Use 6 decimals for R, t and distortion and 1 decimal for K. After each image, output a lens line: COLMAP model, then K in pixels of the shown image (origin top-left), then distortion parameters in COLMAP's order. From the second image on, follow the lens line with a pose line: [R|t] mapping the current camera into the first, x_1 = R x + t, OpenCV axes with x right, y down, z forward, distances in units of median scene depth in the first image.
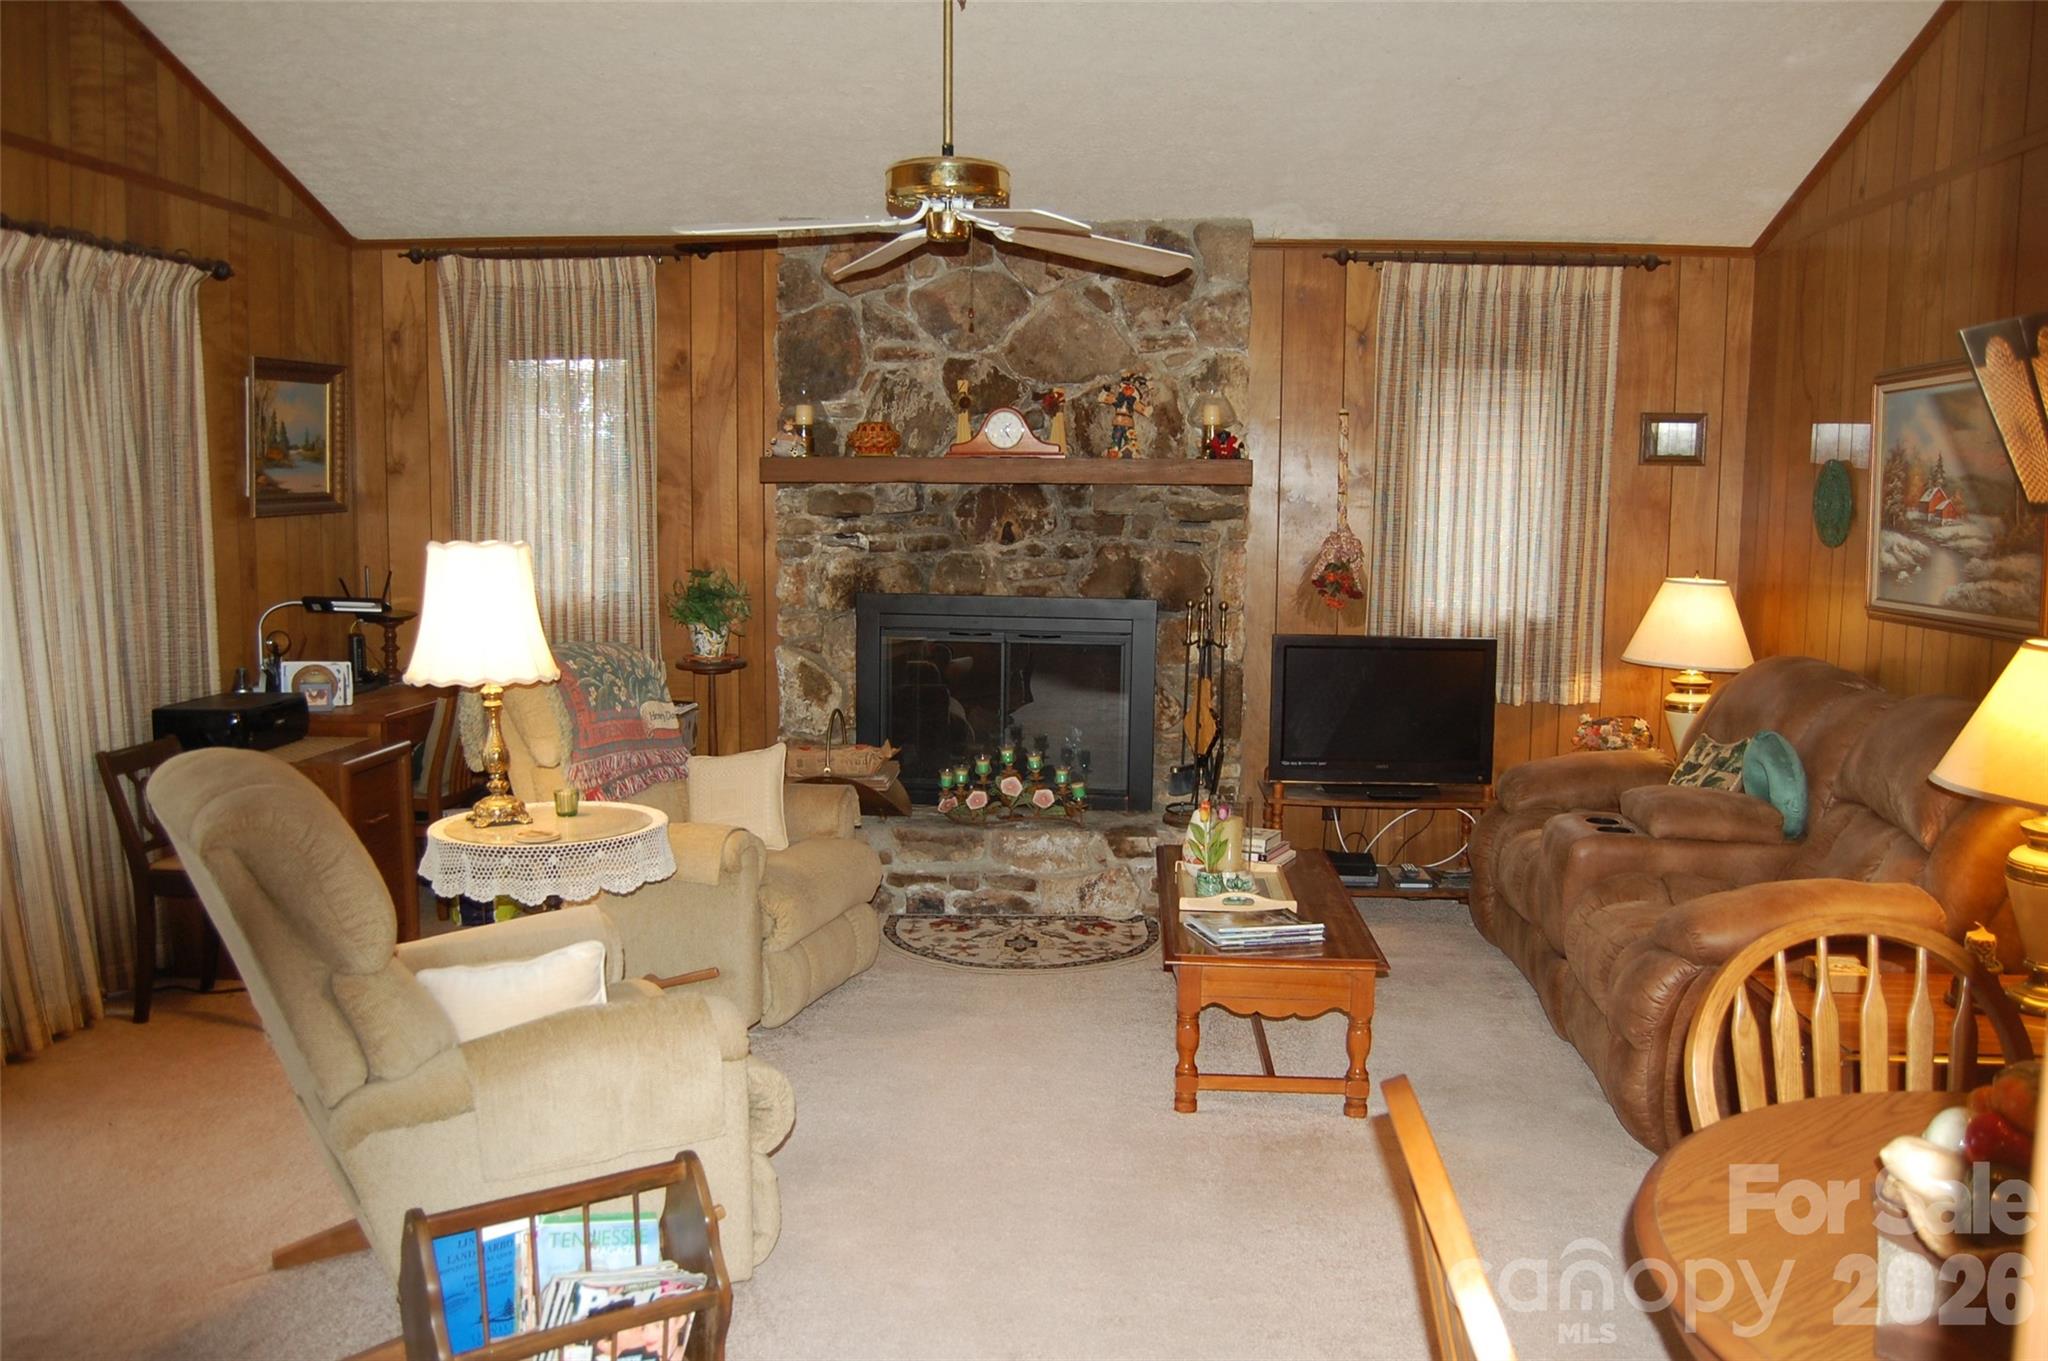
lens RADIAL K [[1599.0, 0, 1024.0], [0, 1599.0, 680.5], [0, 0, 1]] dist [-0.069775, 0.009807]
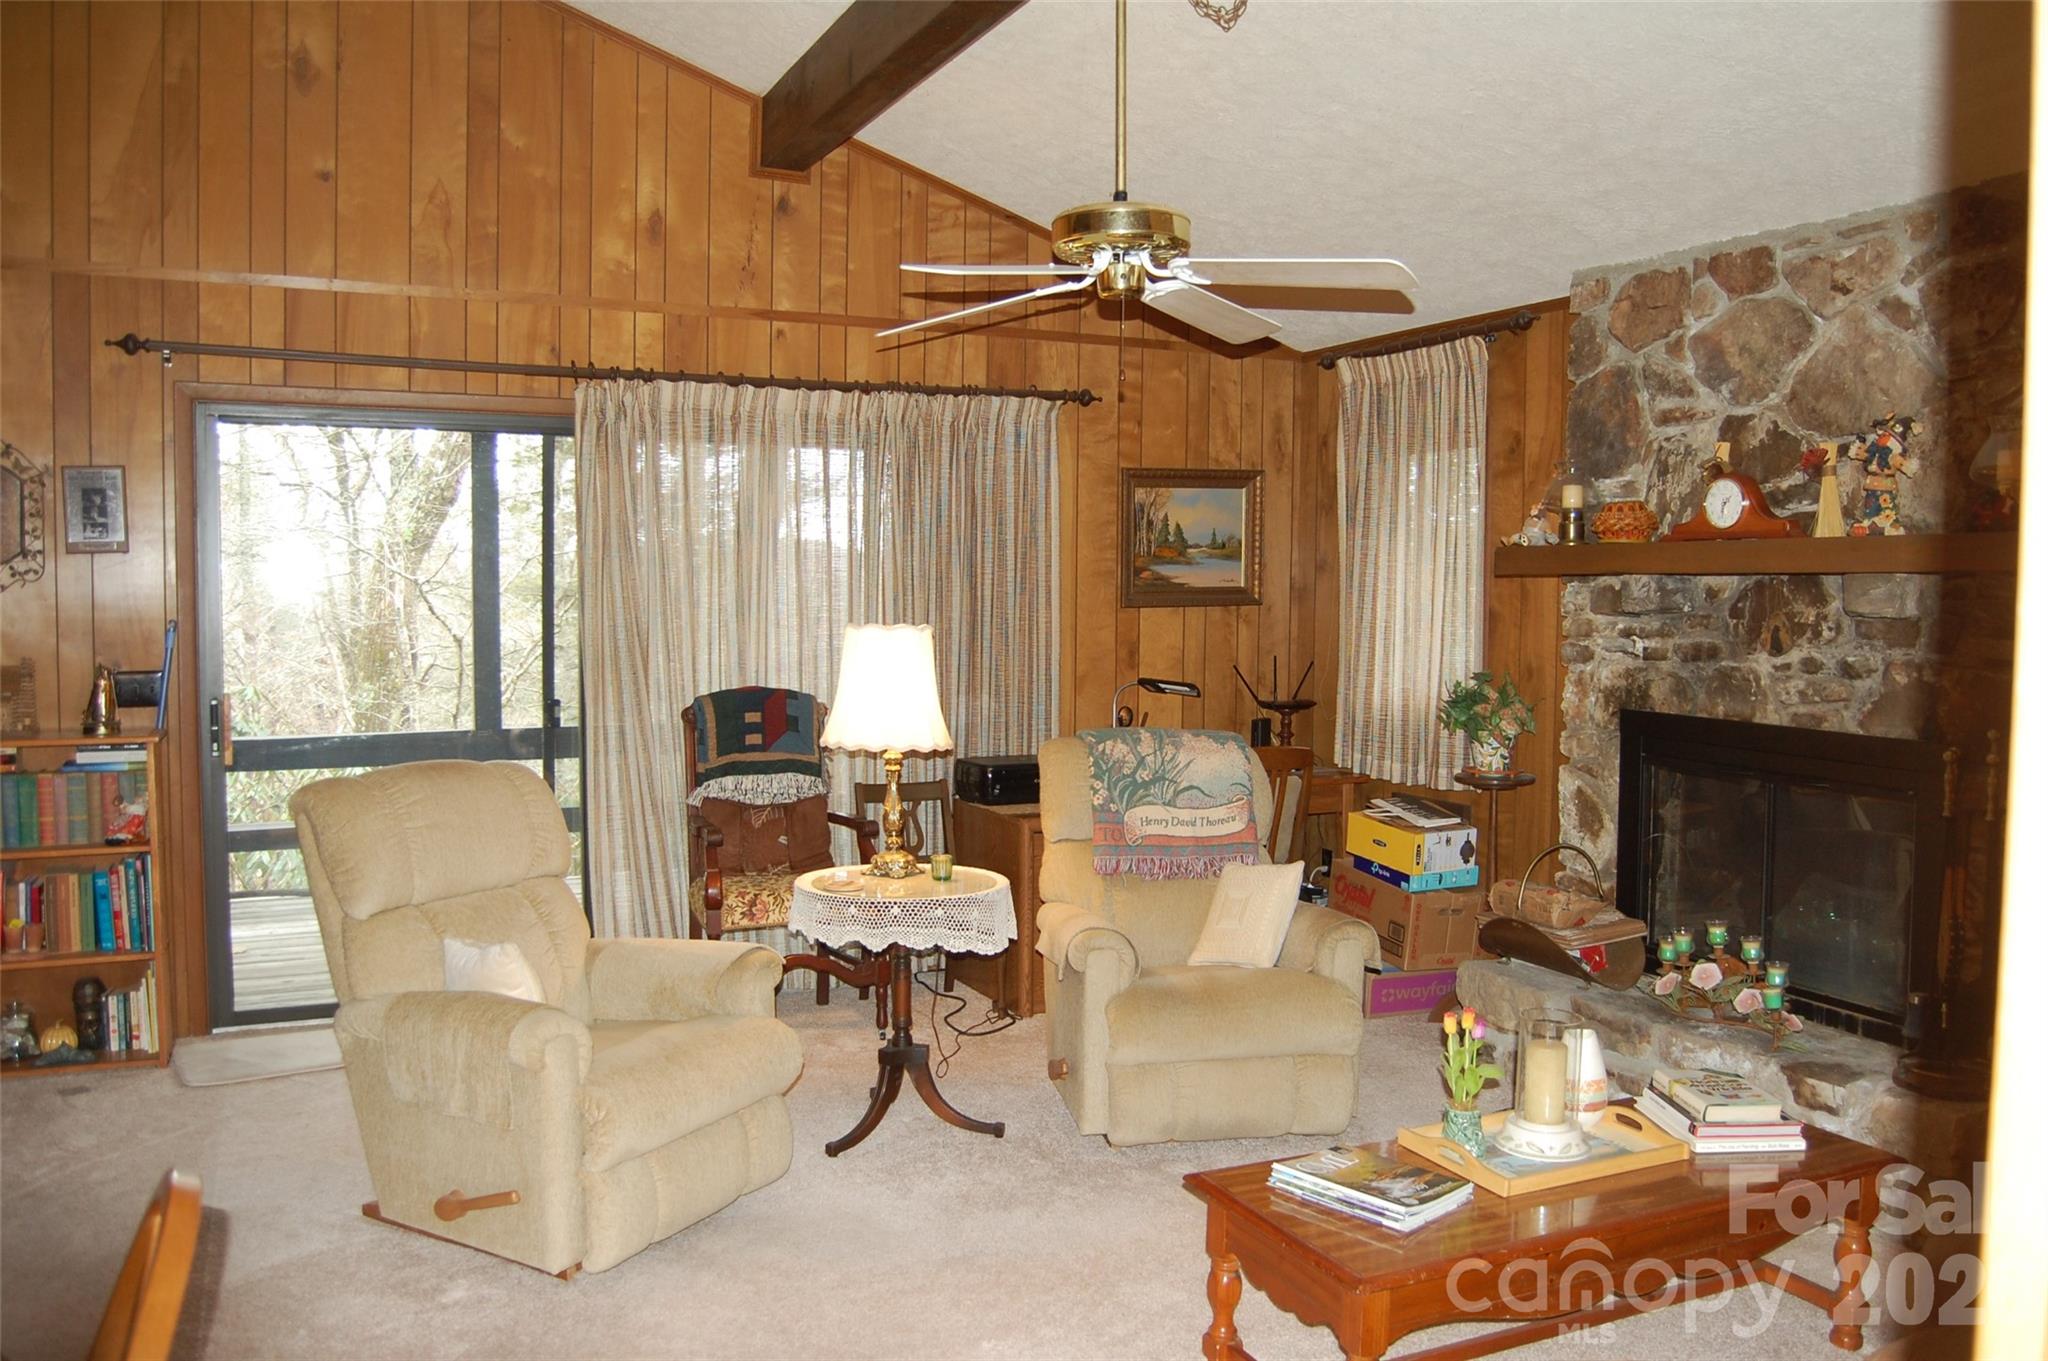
lens RADIAL K [[1567.8, 0, 1024.0], [0, 1567.8, 680.5], [0, 0, 1]] dist [-0.068834, 0.009918]
pose [[0.509138, 0.046378, -0.859435, 0.430802], [-0.105080, 0.994427, -0.008588, -0.030515], [0.854246, 0.094682, 0.511174, 0.331598]]
